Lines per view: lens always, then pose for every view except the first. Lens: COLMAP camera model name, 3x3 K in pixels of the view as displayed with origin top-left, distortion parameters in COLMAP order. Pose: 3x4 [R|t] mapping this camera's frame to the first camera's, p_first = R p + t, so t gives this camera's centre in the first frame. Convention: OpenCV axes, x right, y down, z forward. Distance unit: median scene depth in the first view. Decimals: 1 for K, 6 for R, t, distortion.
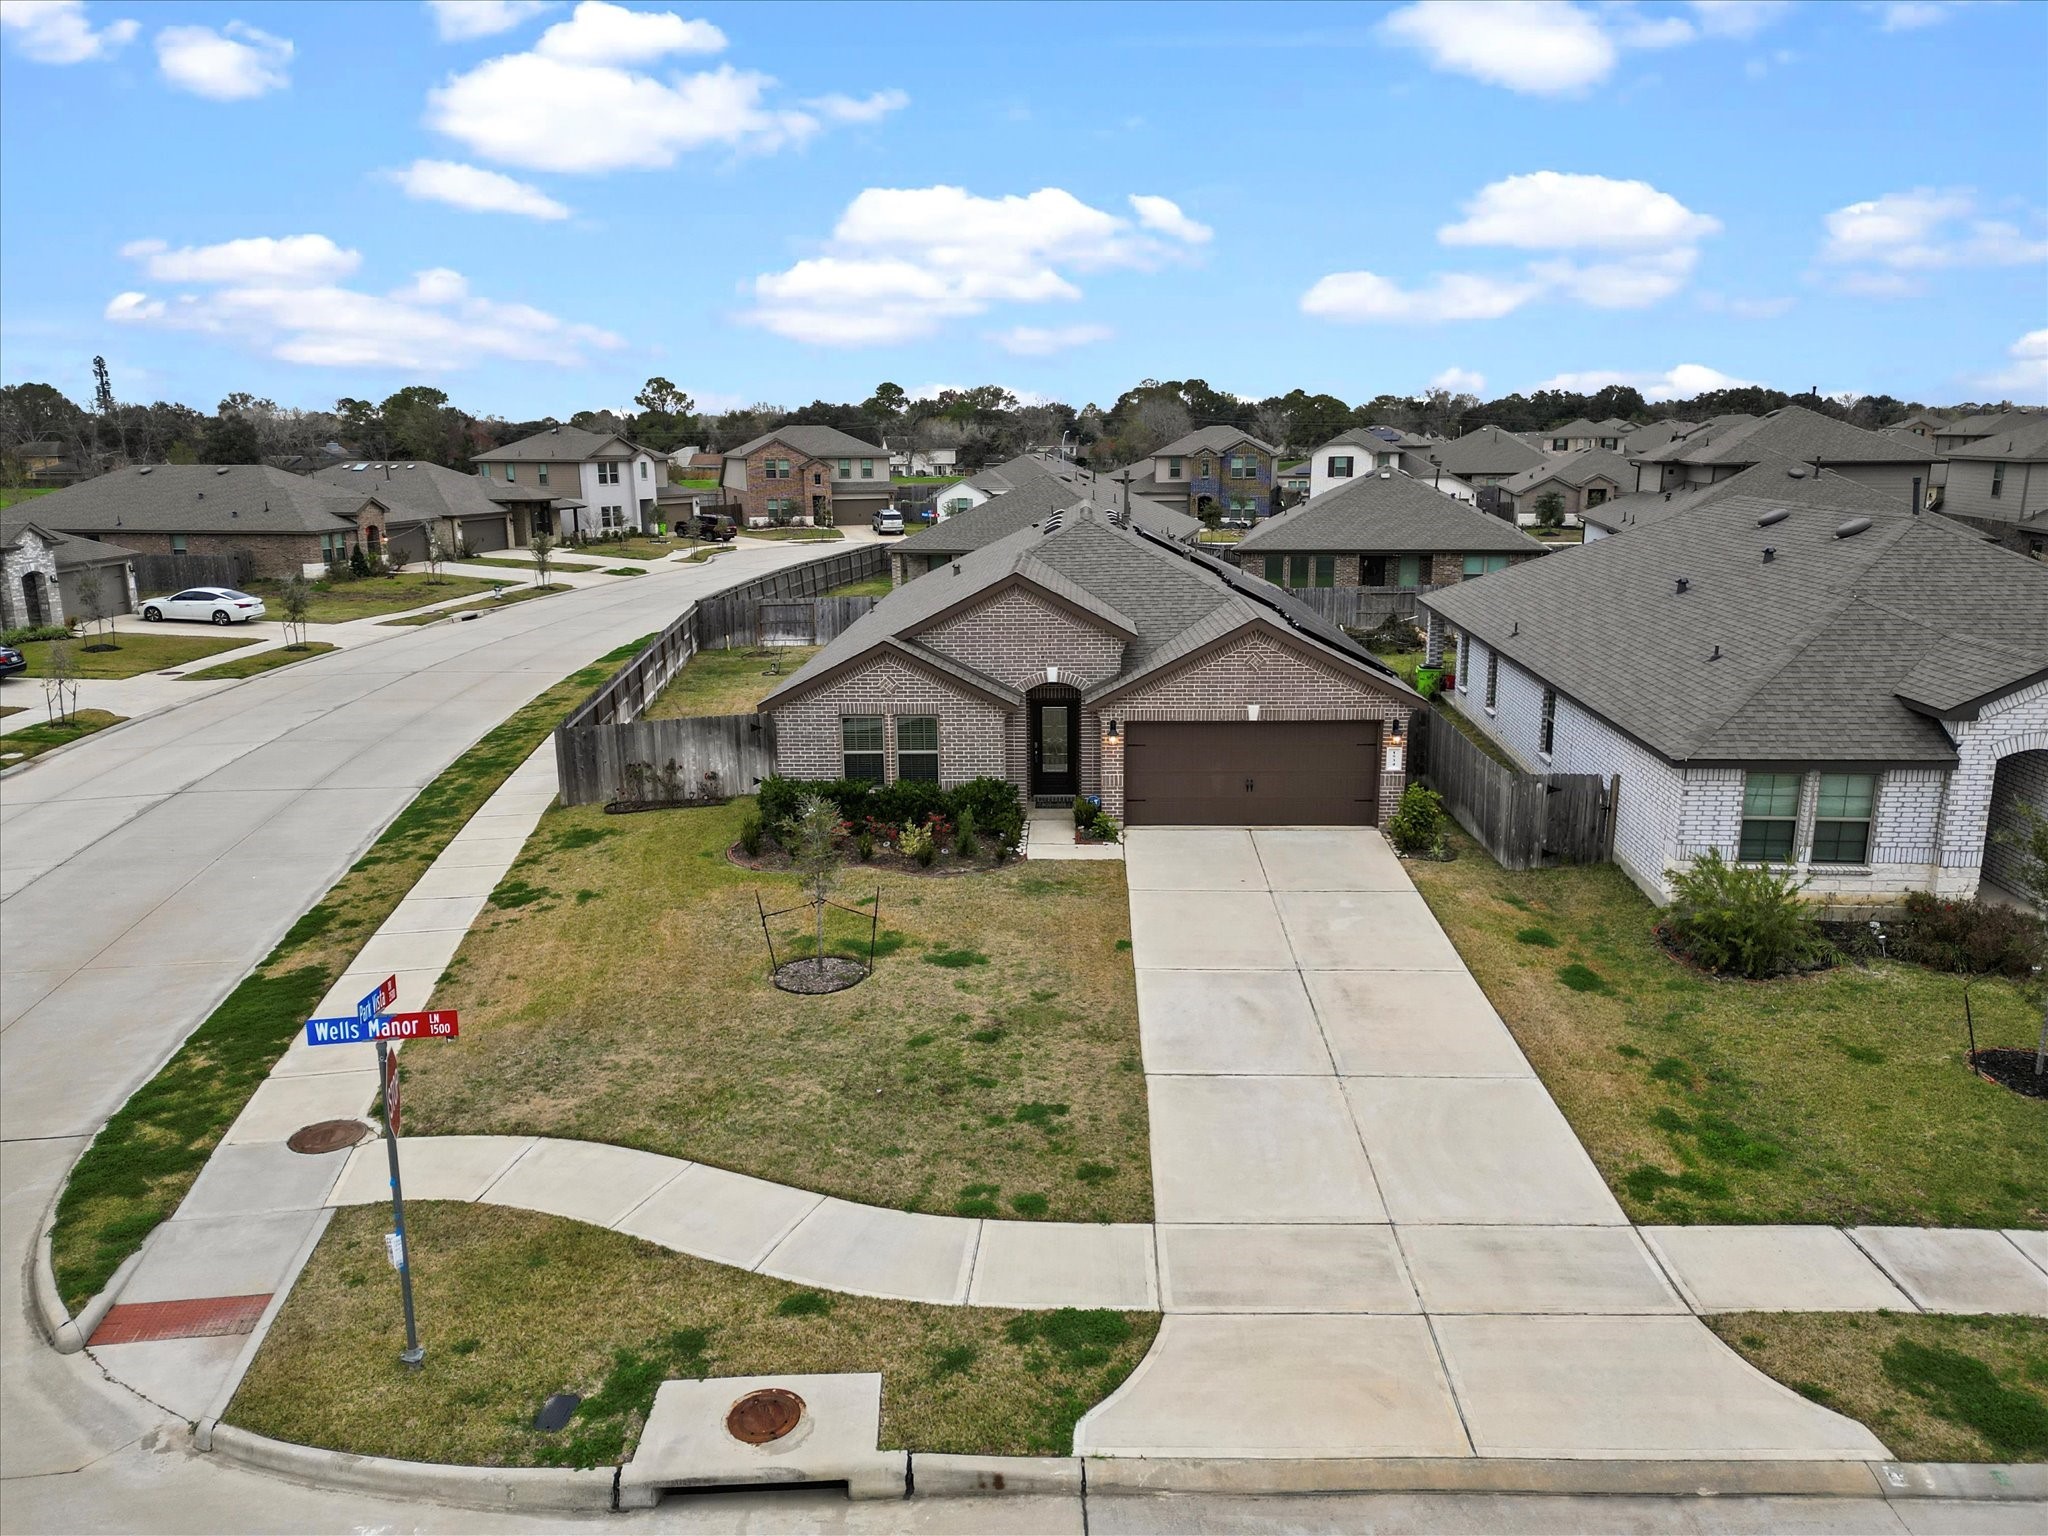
lens RADIAL K [[1436.1, 0, 1024.0], [0, 1436.1, 768.0], [0, 0, 1]] dist [0.010118, -0.002439]
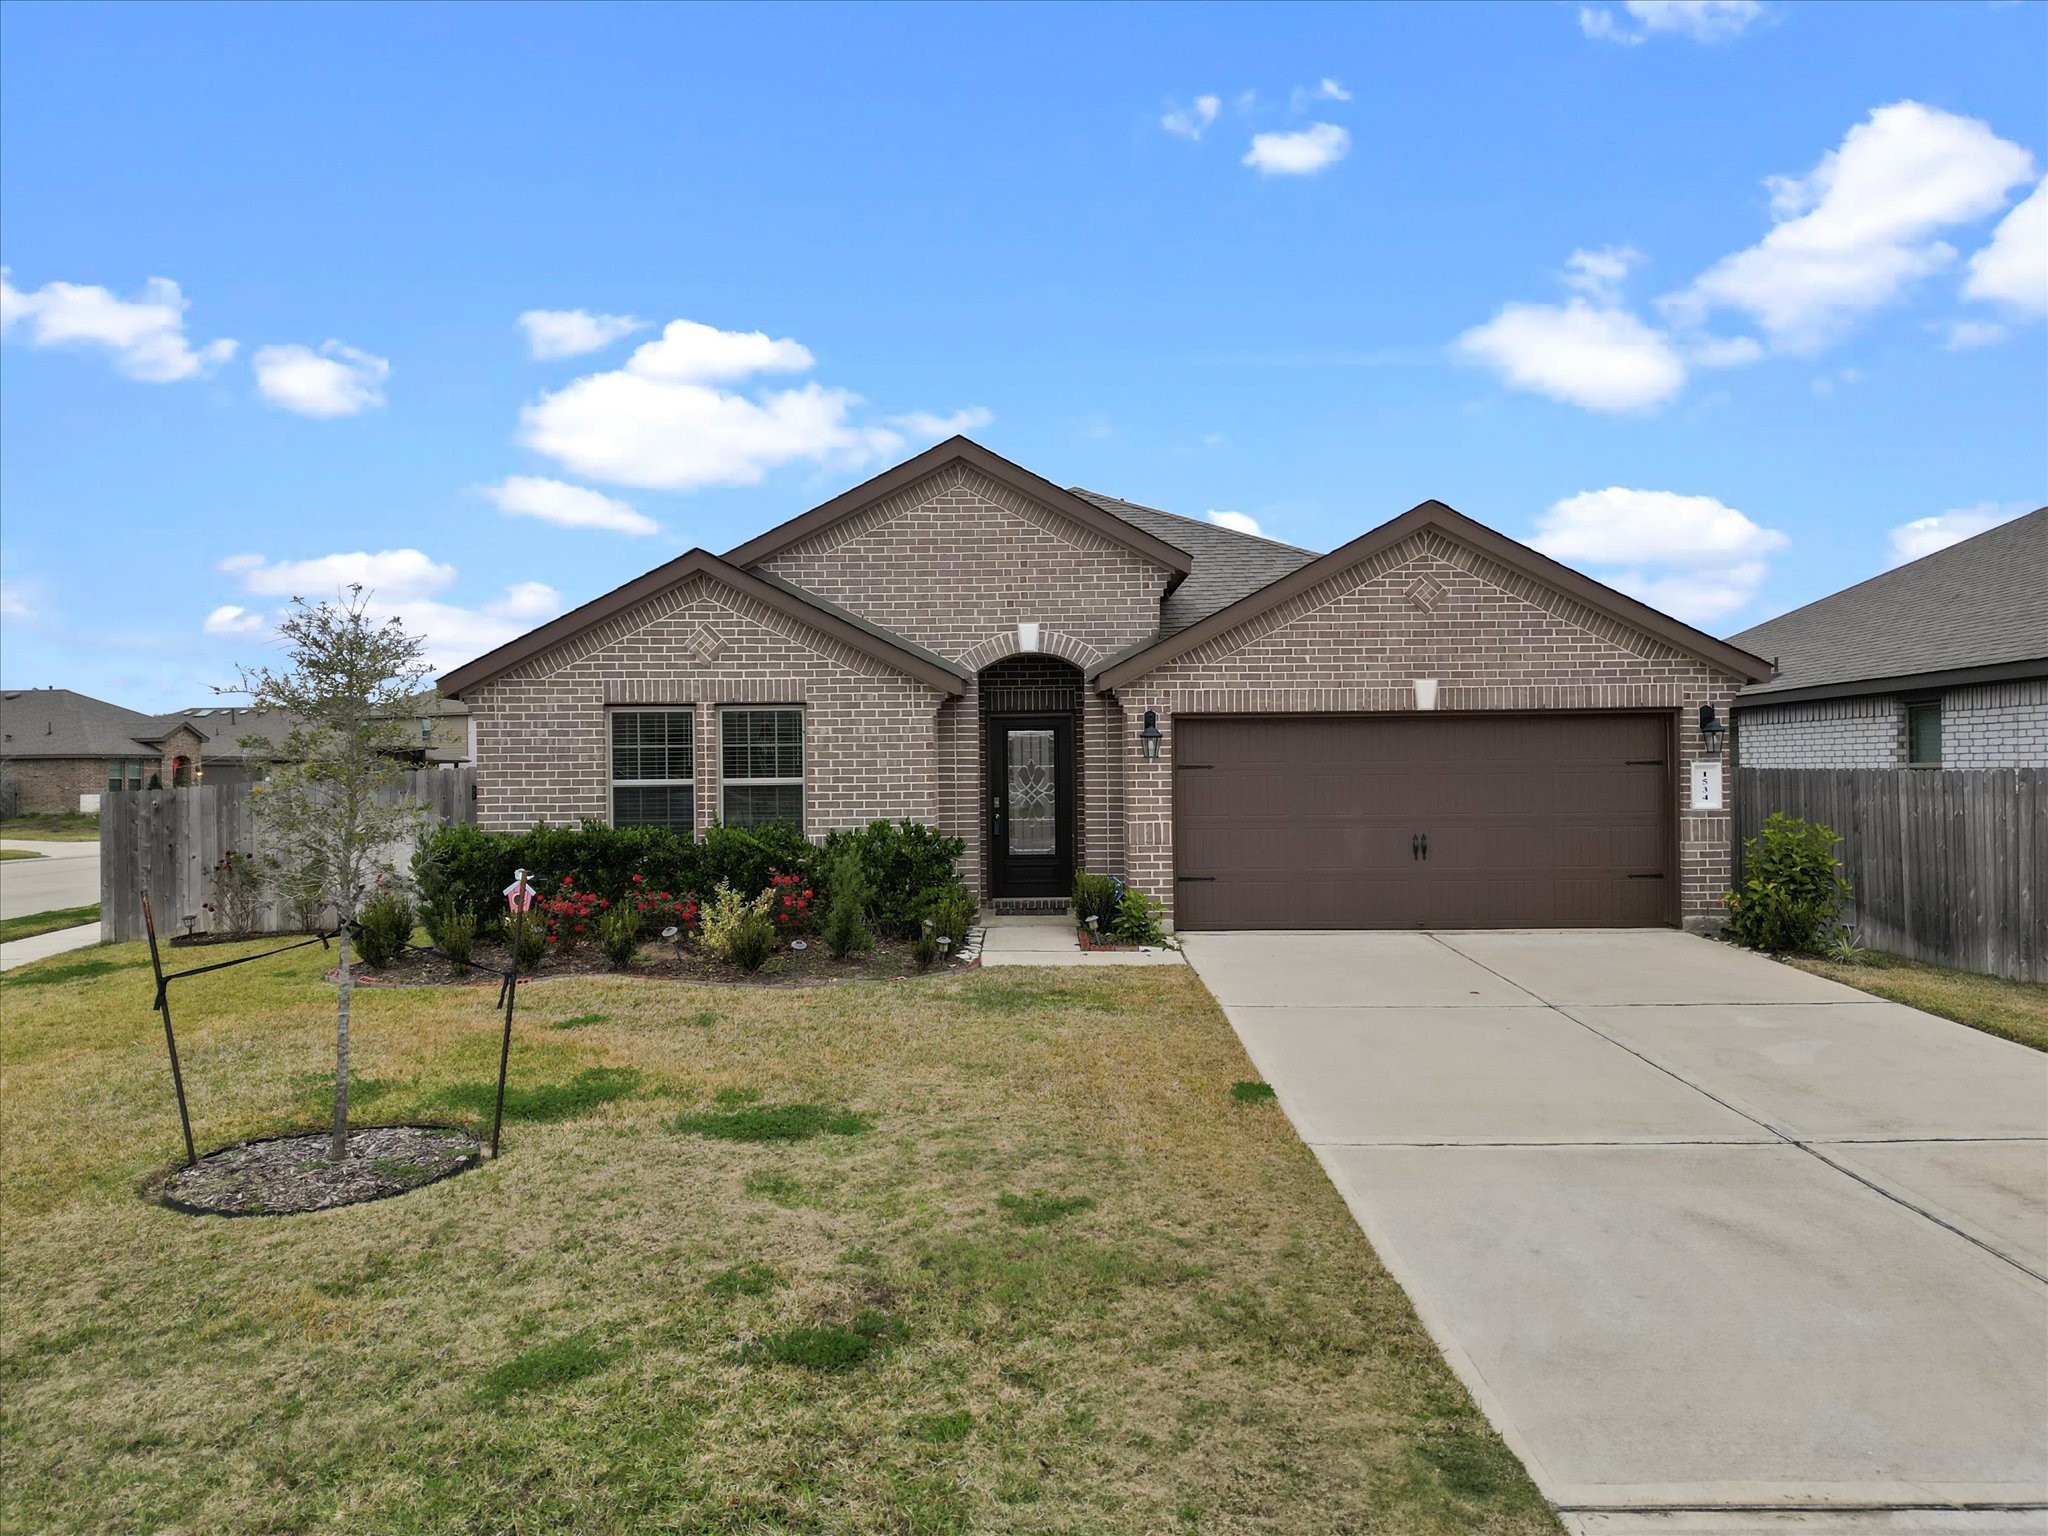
lens RADIAL K [[1436.1, 0, 1024.0], [0, 1436.1, 768.0], [0, 0, 1]] dist [0.010118, -0.002439]
pose [[0.999369, -0.001517, 0.035480, -0.000317], [0.009804, 0.972050, -0.234570, 0.105081], [-0.034132, 0.234770, 0.971452, 0.519649]]
